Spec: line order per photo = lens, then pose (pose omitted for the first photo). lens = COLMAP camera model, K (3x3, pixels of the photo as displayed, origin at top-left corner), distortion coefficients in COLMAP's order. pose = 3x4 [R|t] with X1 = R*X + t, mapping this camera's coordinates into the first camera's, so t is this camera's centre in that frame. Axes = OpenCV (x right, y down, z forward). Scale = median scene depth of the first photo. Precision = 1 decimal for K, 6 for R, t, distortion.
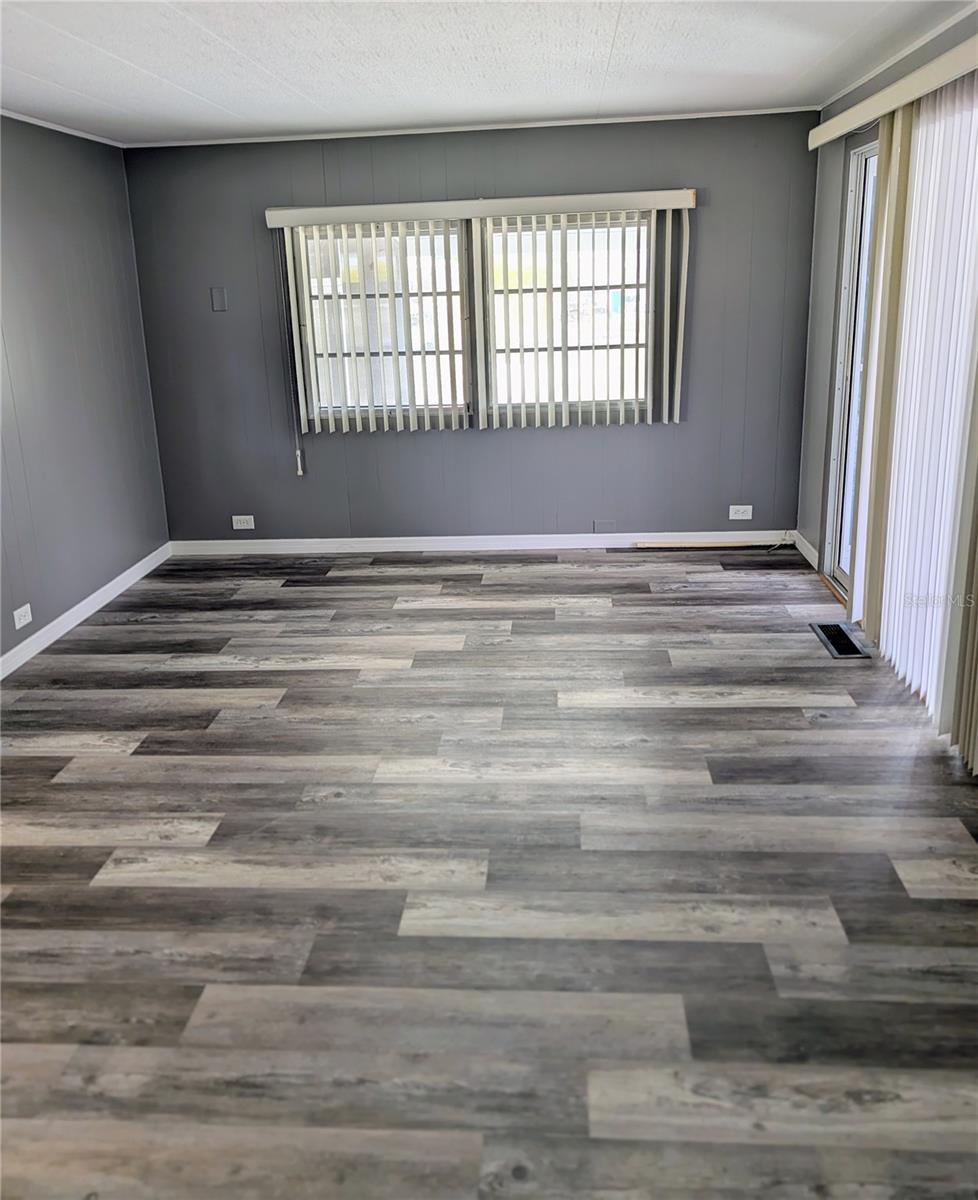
lens RADIAL K [[942.4, 0, 489.9], [0, 942.4, 540.7], [0, 0, 1]] dist [0.013712, 0.003347]
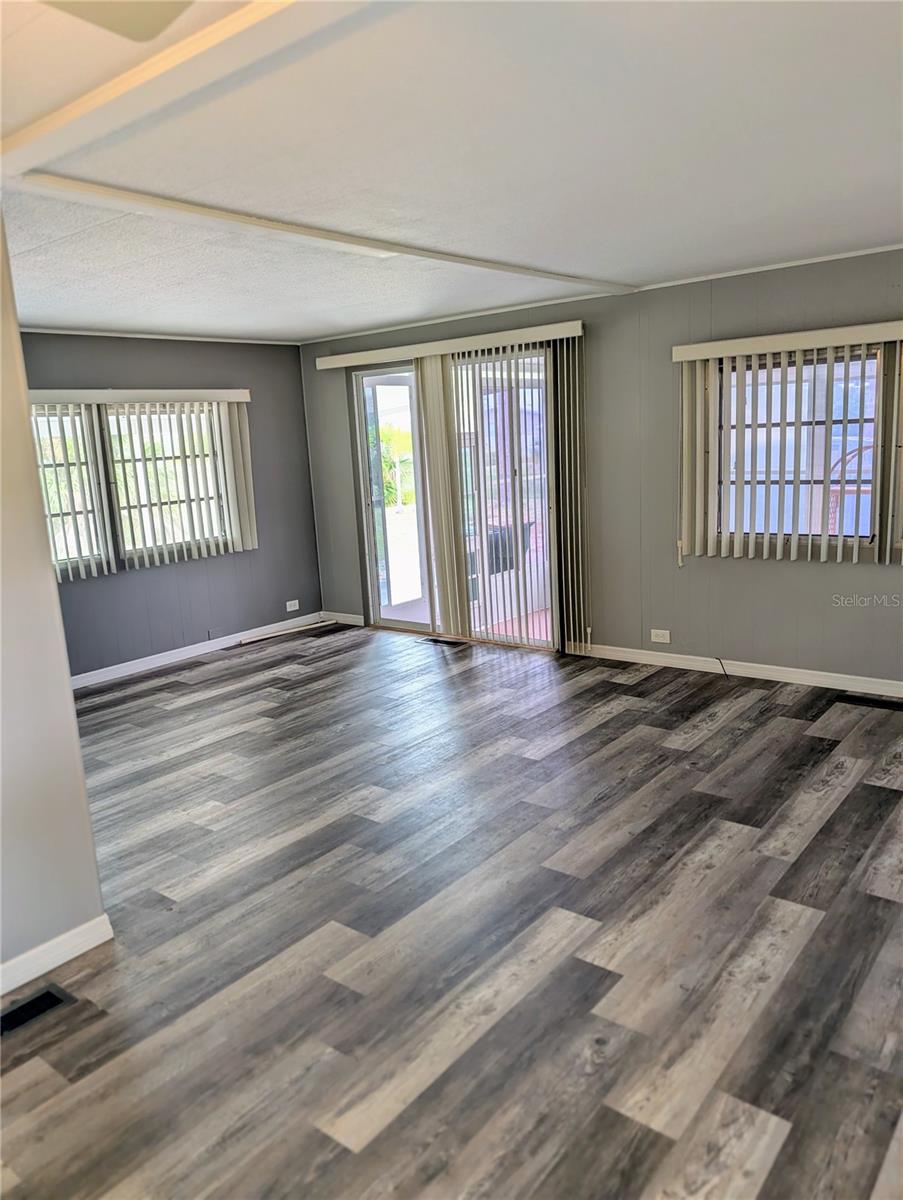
lens RADIAL K [[859.7, 0, 469.3], [0, 859.7, 597.0], [0, 0, 1]] dist [0.022721, -0.010705]
pose [[0.560652, -0.154611, 0.813489, -0.741135], [0.256462, 0.966529, 0.006946, 0.021305], [-0.787335, 0.204735, 0.581539, 0.011873]]
